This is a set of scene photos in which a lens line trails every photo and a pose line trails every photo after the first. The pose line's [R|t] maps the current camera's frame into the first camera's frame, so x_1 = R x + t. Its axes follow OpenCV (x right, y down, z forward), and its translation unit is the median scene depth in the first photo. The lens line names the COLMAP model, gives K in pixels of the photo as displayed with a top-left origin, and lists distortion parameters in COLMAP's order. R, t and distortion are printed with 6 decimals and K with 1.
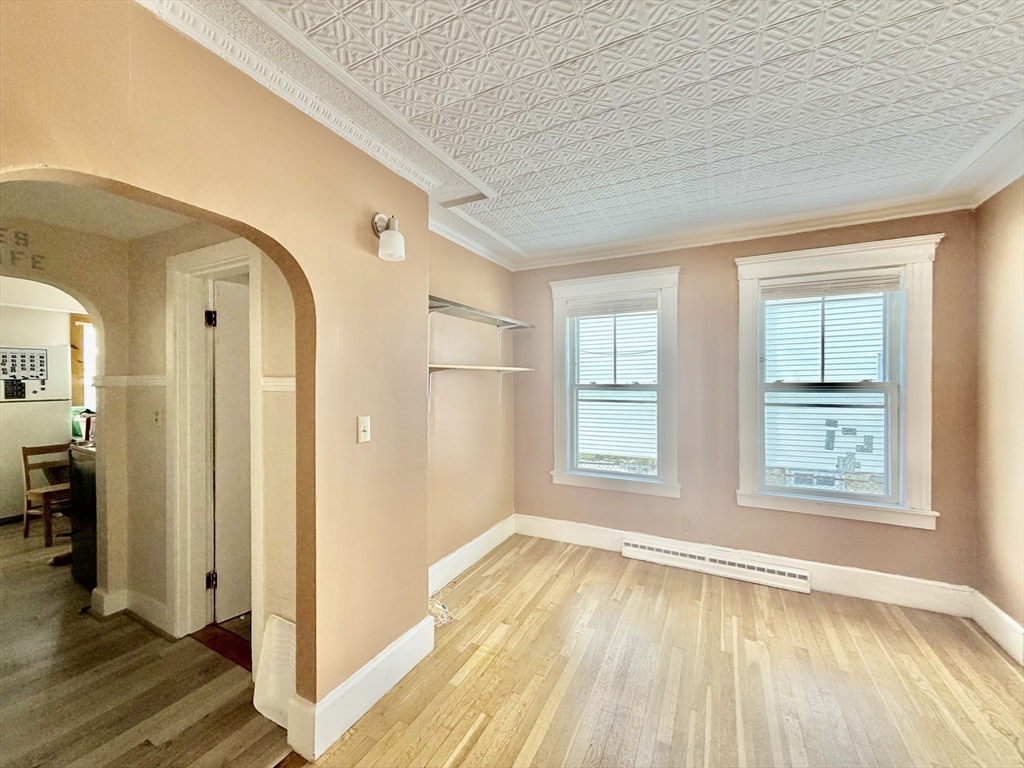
lens RADIAL K [[408.0, 0, 502.9], [0, 408.0, 386.5], [0, 0, 1]] dist [0.000039, -0.000035]
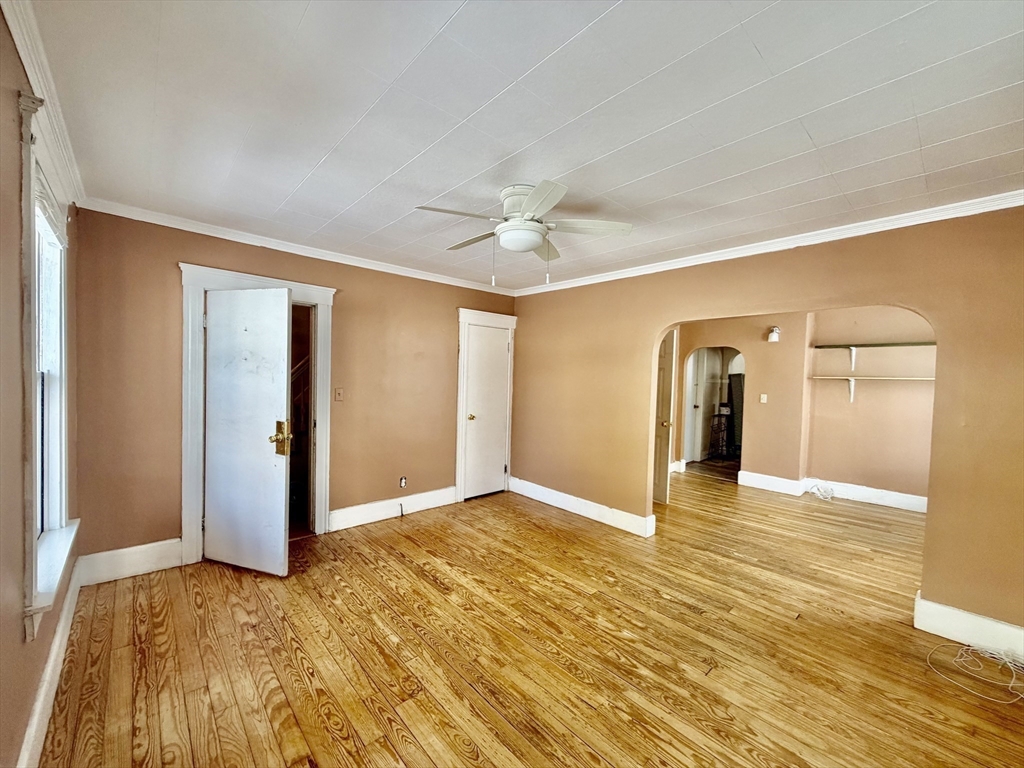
lens RADIAL K [[408.0, 0, 508.8], [0, 408.0, 384.1], [0, 0, 1]] dist [0.000039, -0.000035]
pose [[-0.346483, 0.019769, -0.937848, 1.999185], [-0.037192, 0.998702, 0.034792, -0.020959], [0.937319, 0.046935, -0.345298, 0.153271]]
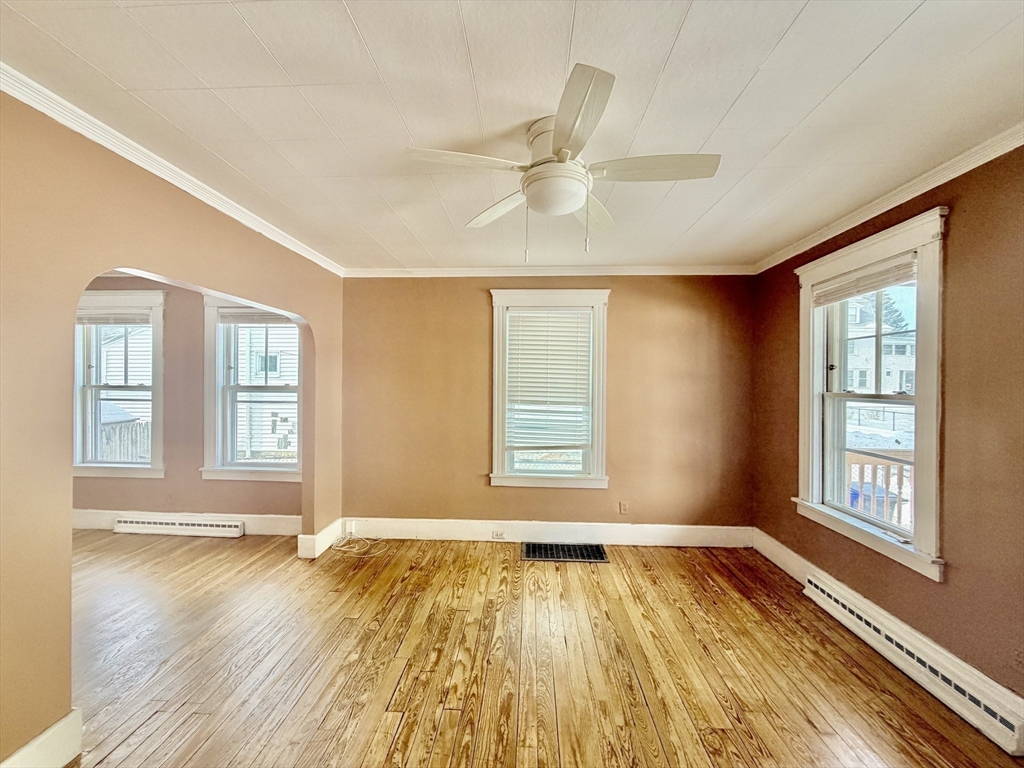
lens RADIAL K [[408.0, 0, 508.8], [0, 408.0, 384.2], [0, 0, 1]] dist [0.000039, -0.000035]
pose [[0.910505, 0.012030, 0.413323, 0.945139], [-0.007264, 0.999888, -0.013101, -0.001550], [-0.413435, 0.008926, 0.910490, -0.605370]]
